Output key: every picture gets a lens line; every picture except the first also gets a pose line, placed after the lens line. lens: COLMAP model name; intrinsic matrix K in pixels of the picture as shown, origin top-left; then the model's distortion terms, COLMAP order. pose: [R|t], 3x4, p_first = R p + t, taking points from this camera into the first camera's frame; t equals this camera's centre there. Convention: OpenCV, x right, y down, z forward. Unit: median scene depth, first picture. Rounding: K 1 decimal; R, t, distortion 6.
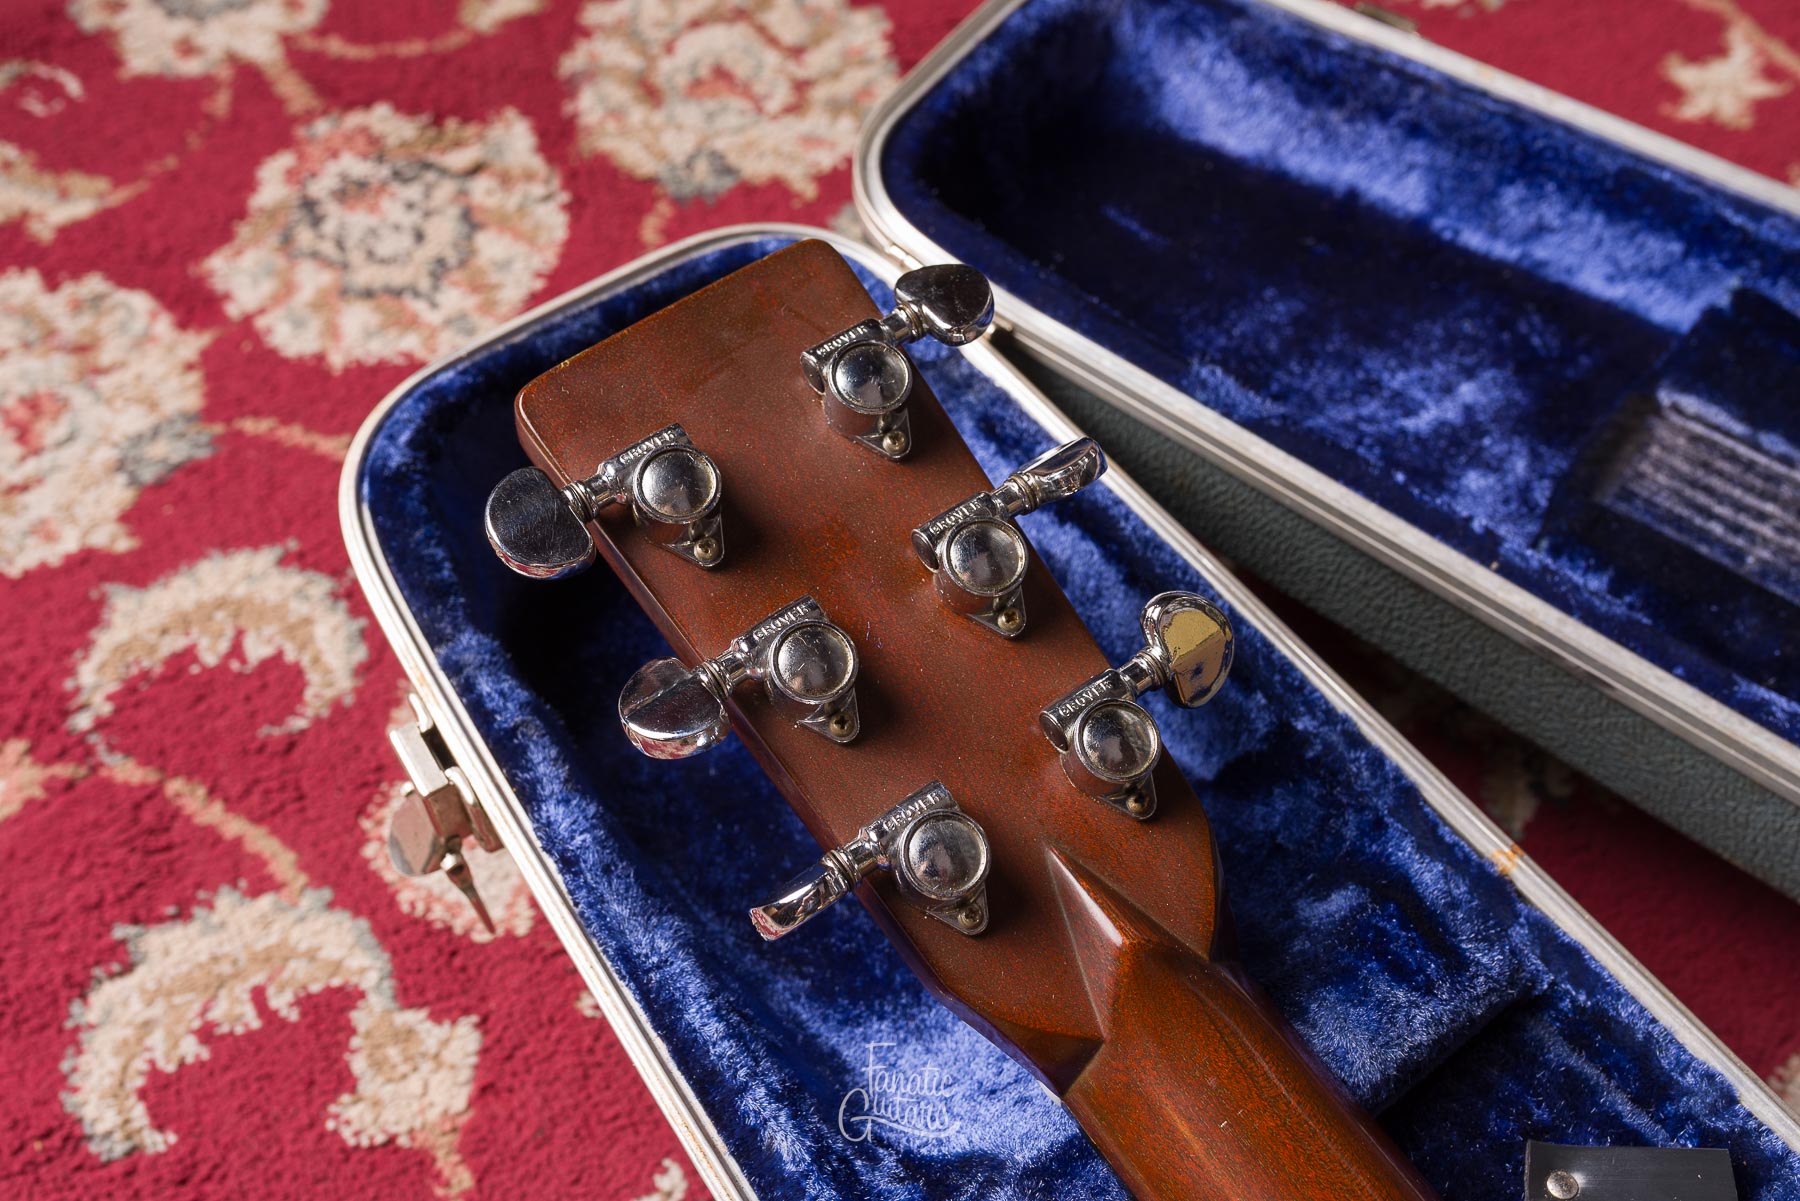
lens RADIAL K [[1791.4, 0, 900.7], [0, 1791.4, 600.3], [0, 0, 1]] dist [0.002459, 0.002017]
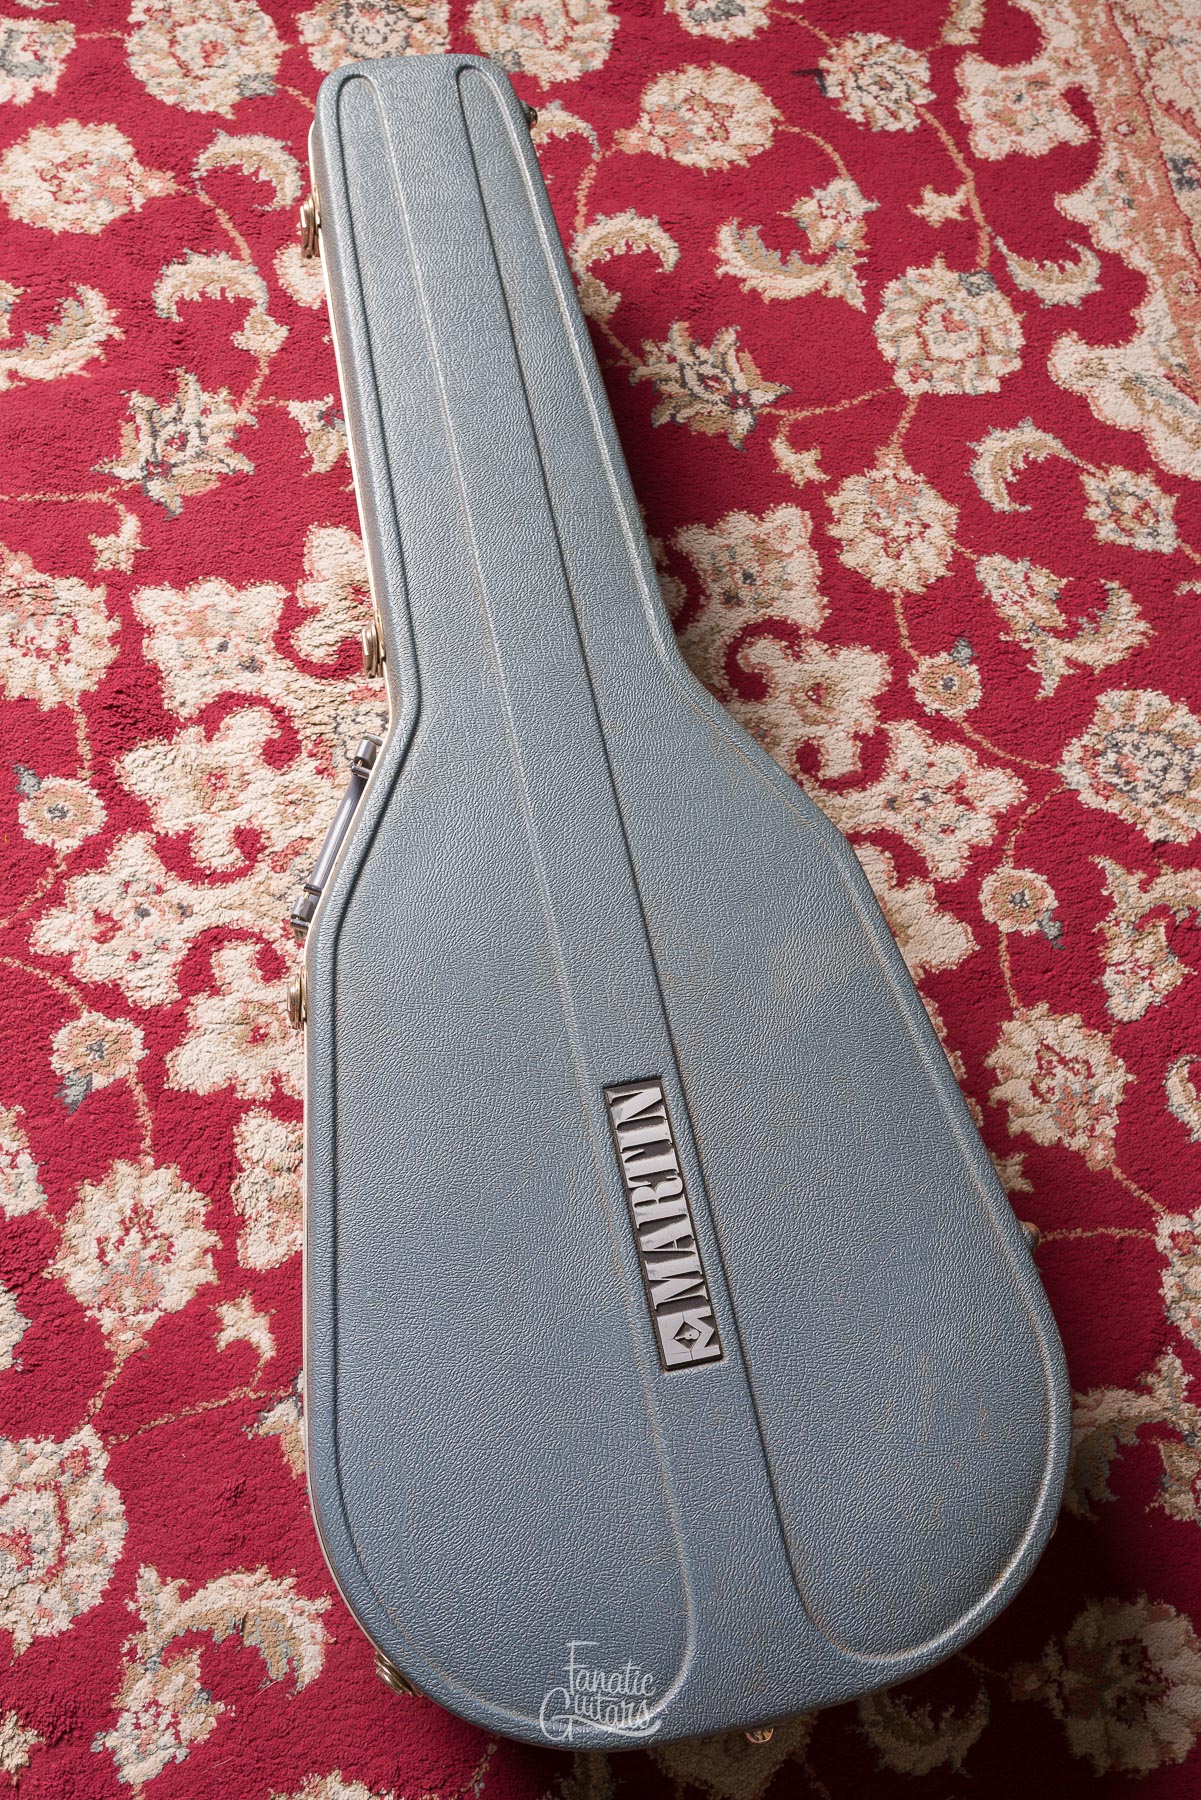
lens RADIAL K [[1791.4, 0, 593.0], [0, 1791.4, 896.4], [0, 0, 1]] dist [0.002459, 0.002017]
pose [[0.908525, 0.417081, -0.025010, 0.654689], [-0.400685, 0.886655, 0.230857, 0.182436], [0.118462, -0.199718, 0.972666, -1.909559]]
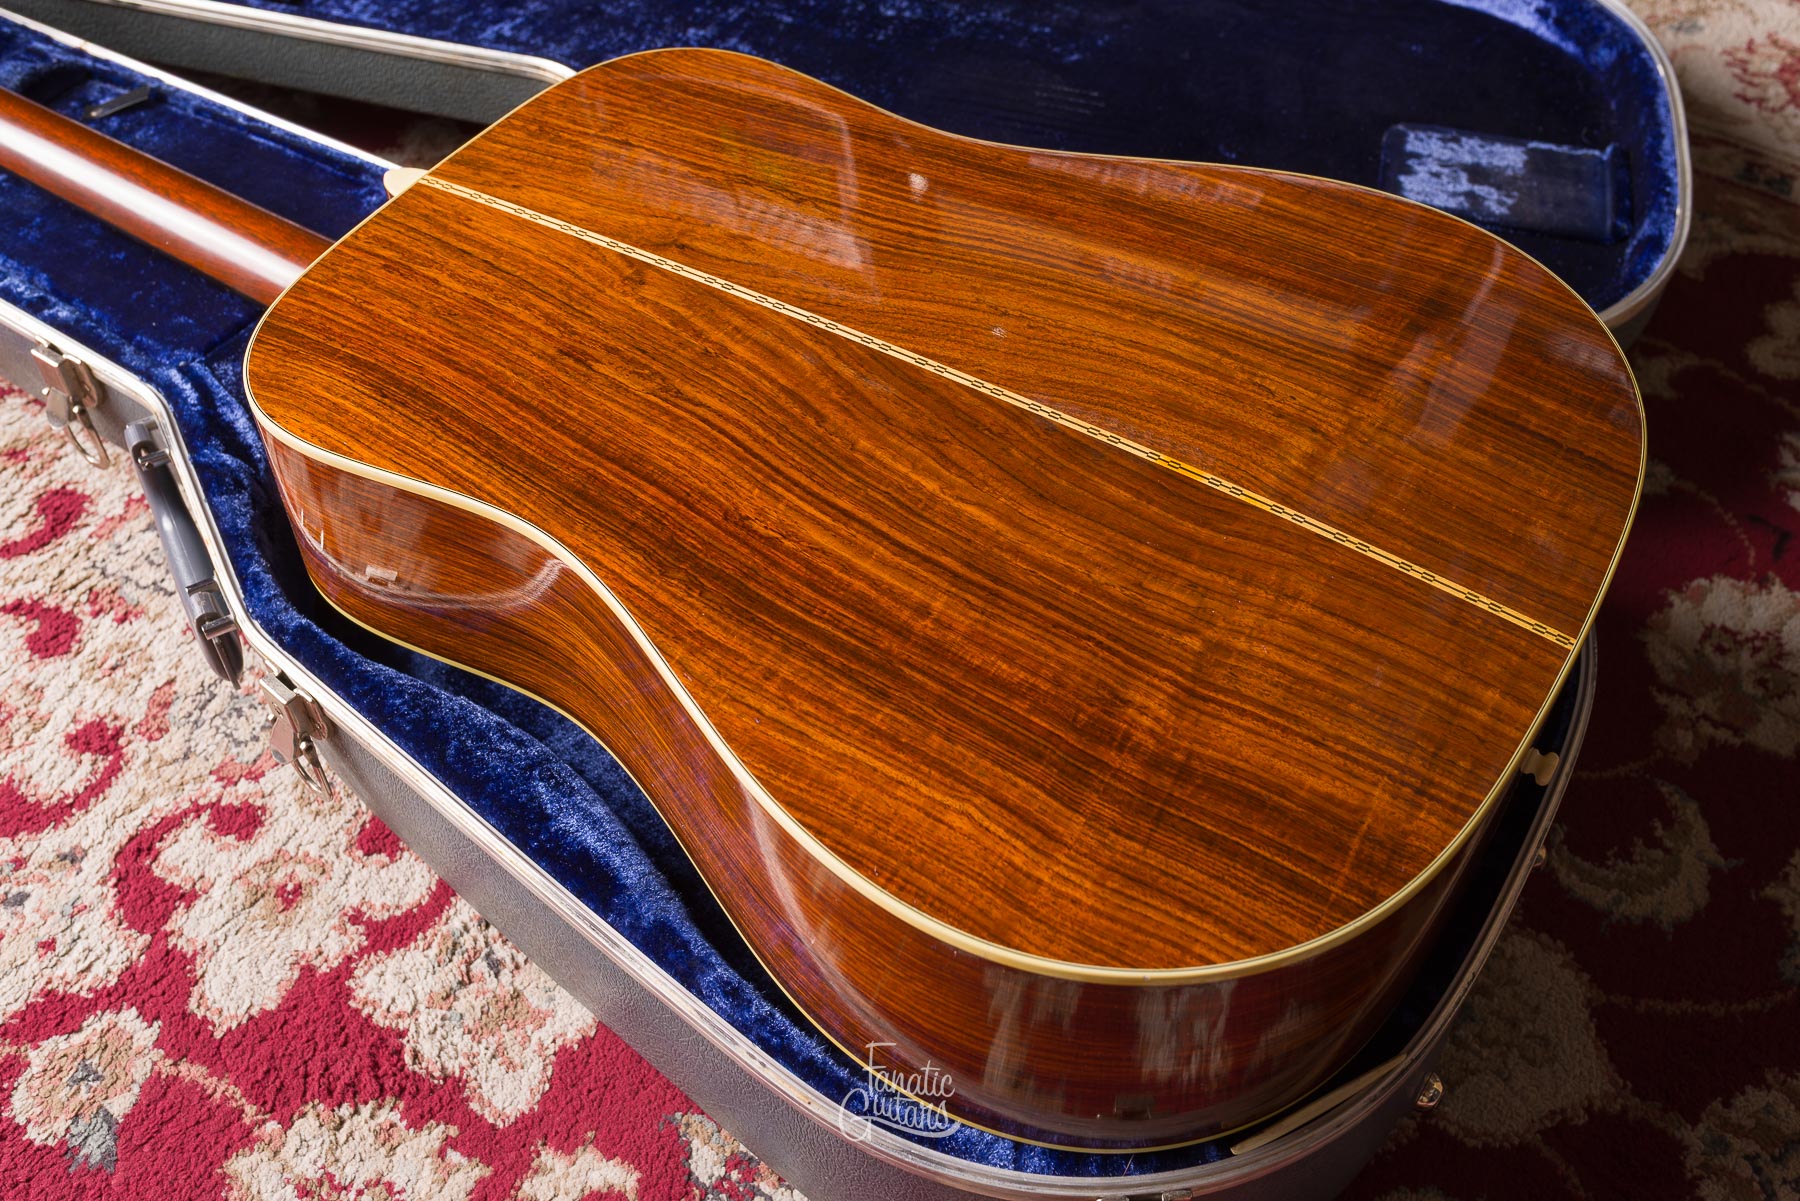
lens RADIAL K [[1891.2, 0, 976.9], [0, 1891.2, 546.1], [0, 0, 1]] dist [0.003172, -0.002475]
pose [[0.916965, -0.277032, 0.287103, 0.413792], [0.323053, 0.937842, -0.126841, 1.252335], [-0.234118, 0.209058, 0.949465, -1.417065]]
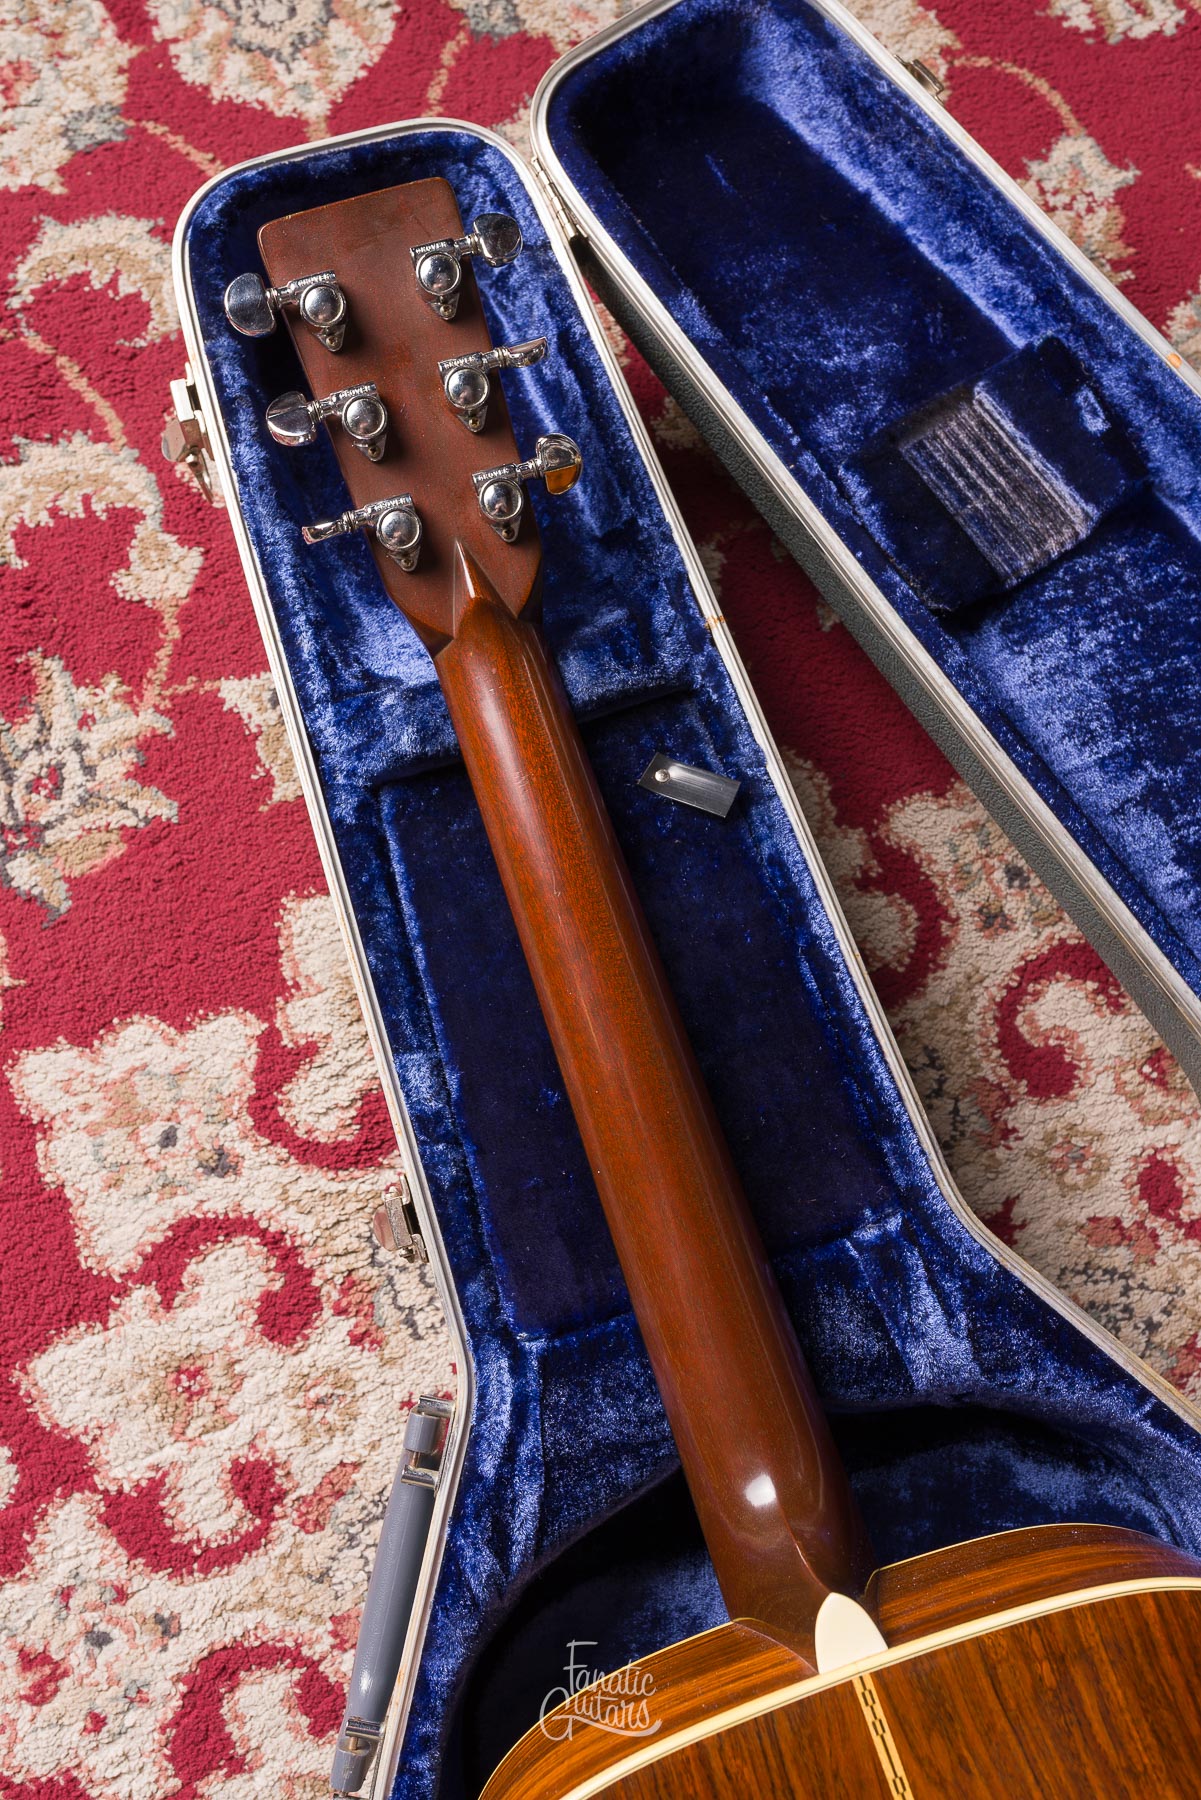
lens RADIAL K [[1743.0, 0, 599.8], [0, 1743.0, 902.5], [0, 0, 1]] dist [0.003596, -0.002209]
pose [[0.953726, 0.299609, -0.025331, 0.273120], [-0.272823, 0.897710, 0.345953, -0.147894], [0.126391, -0.323034, 0.937910, -0.640943]]
